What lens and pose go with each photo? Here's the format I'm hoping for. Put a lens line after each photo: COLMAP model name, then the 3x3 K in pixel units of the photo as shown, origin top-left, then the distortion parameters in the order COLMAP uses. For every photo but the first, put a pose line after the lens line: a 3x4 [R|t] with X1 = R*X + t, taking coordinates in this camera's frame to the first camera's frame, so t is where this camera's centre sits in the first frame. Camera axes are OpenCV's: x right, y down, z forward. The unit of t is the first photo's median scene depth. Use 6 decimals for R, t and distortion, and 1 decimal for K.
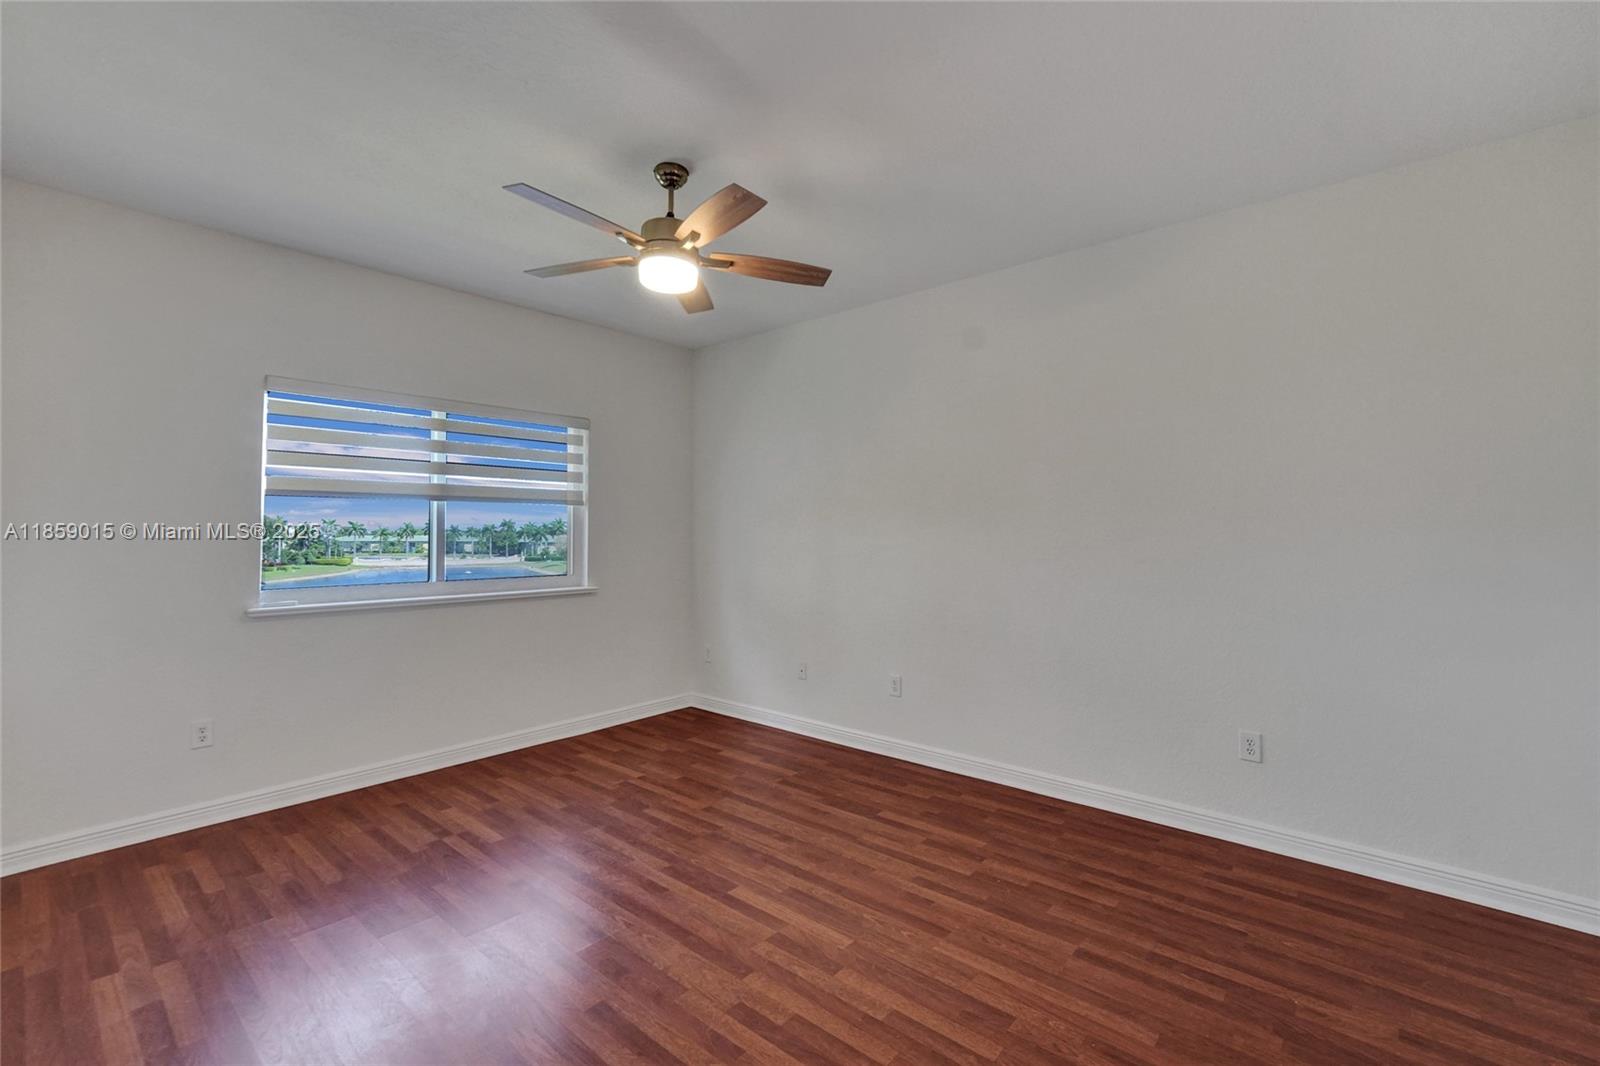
lens RADIAL K [[666.9, 0, 798.1], [0, 666.9, 544.2], [0, 0, 1]] dist [-0.026491, 0.000035]
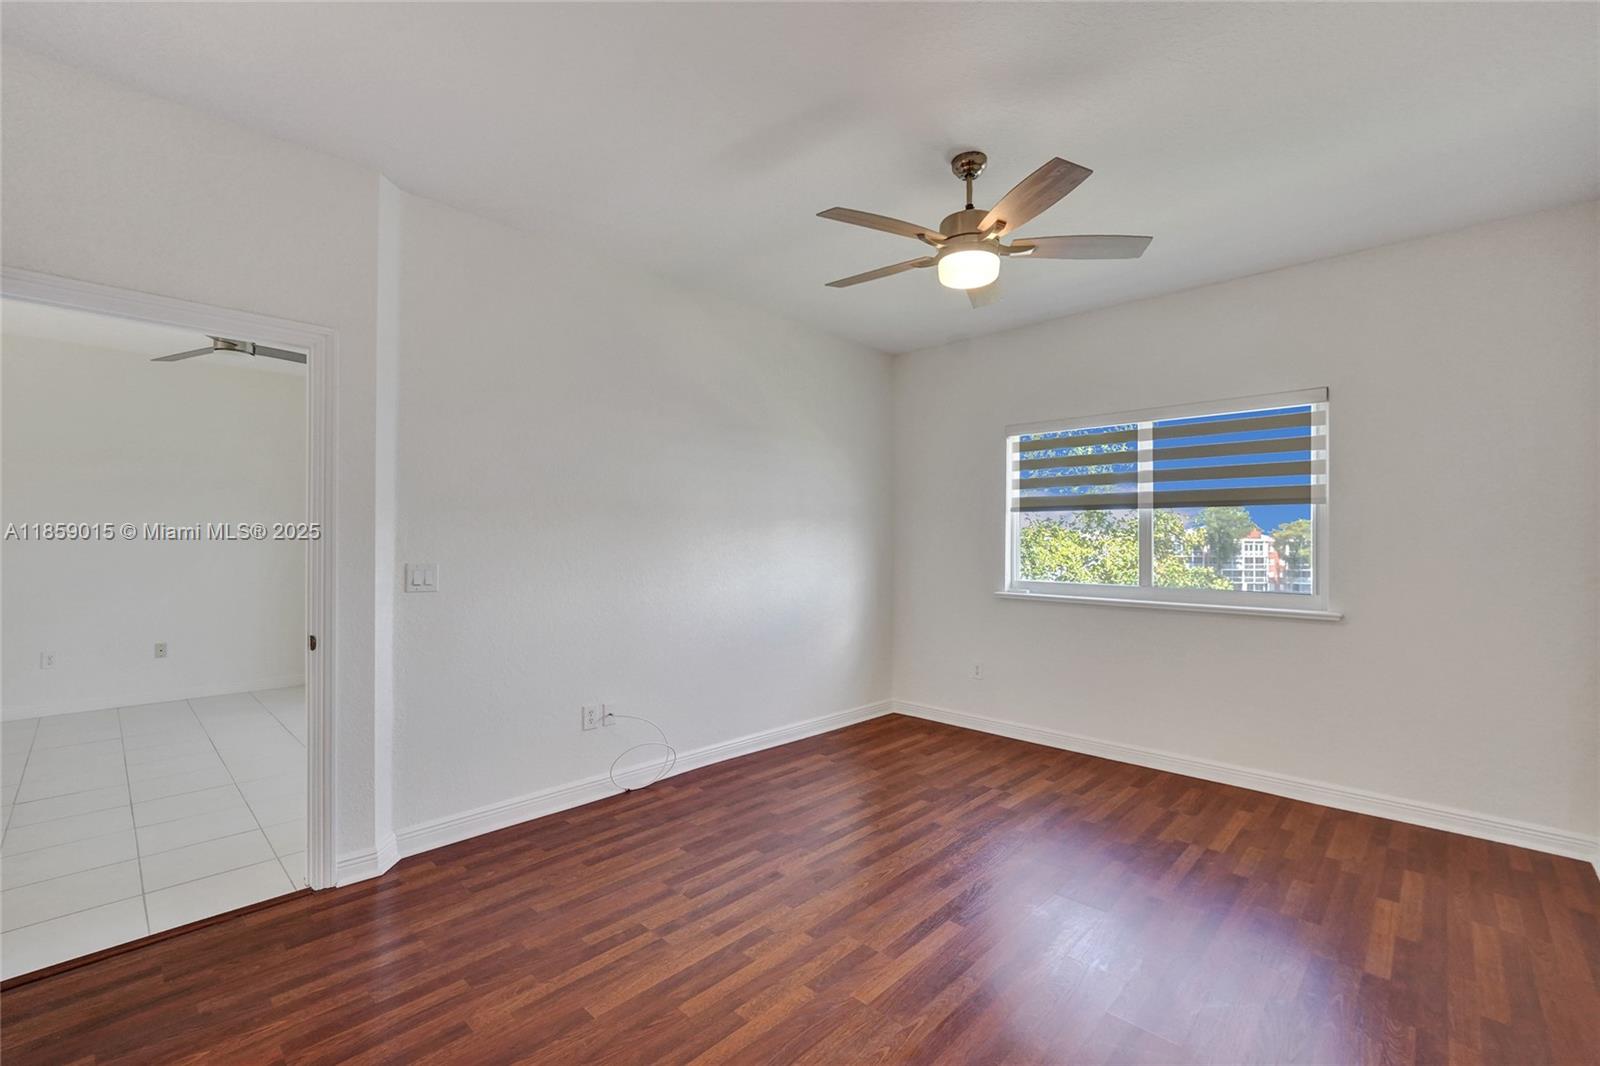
lens RADIAL K [[667.6, 0, 813.3], [0, 667.6, 538.6], [0, 0, 1]] dist [-0.026625, 0.000223]
pose [[-0.038057, -0.005172, -0.999262, 0.685587], [-0.022767, 0.999732, -0.004308, -0.000974], [0.999016, 0.022586, -0.038164, 0.689066]]
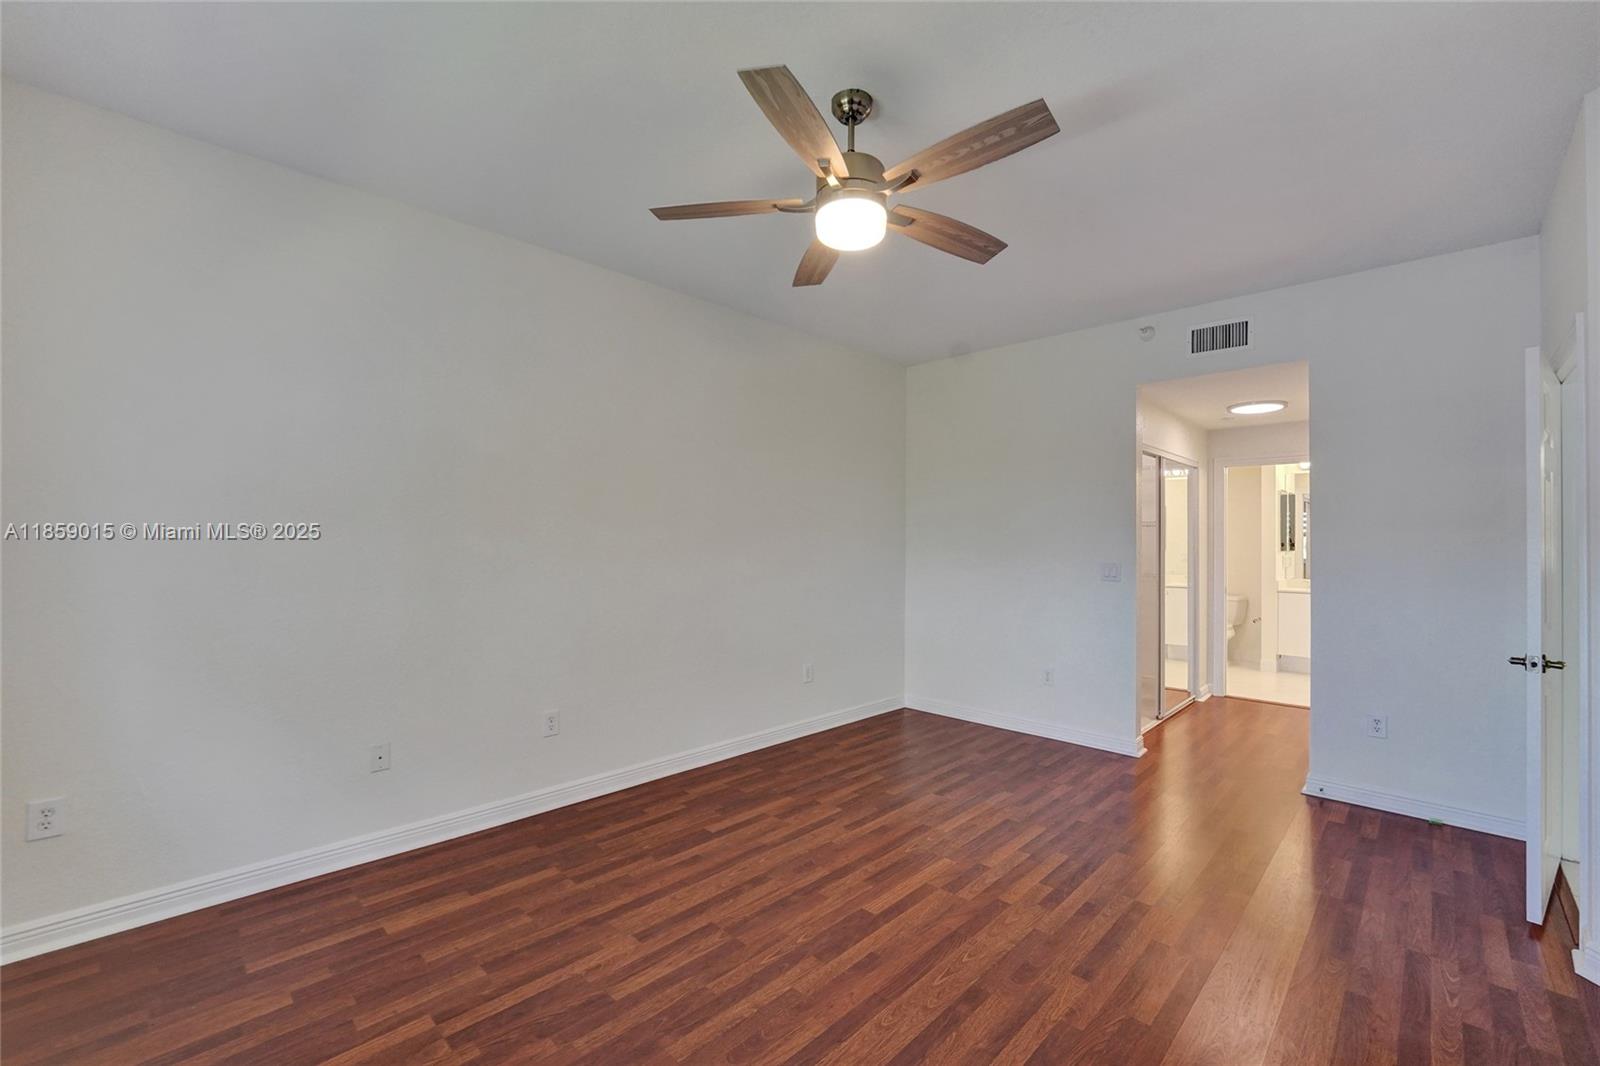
lens RADIAL K [[666.9, 0, 798.1], [0, 666.9, 544.2], [0, 0, 1]] dist [-0.026491, 0.000035]
pose [[0.076468, -0.004428, 0.997062, -0.877243], [0.012497, 0.999916, 0.003482, -0.009405], [-0.996994, 0.012194, 0.076517, 0.852539]]
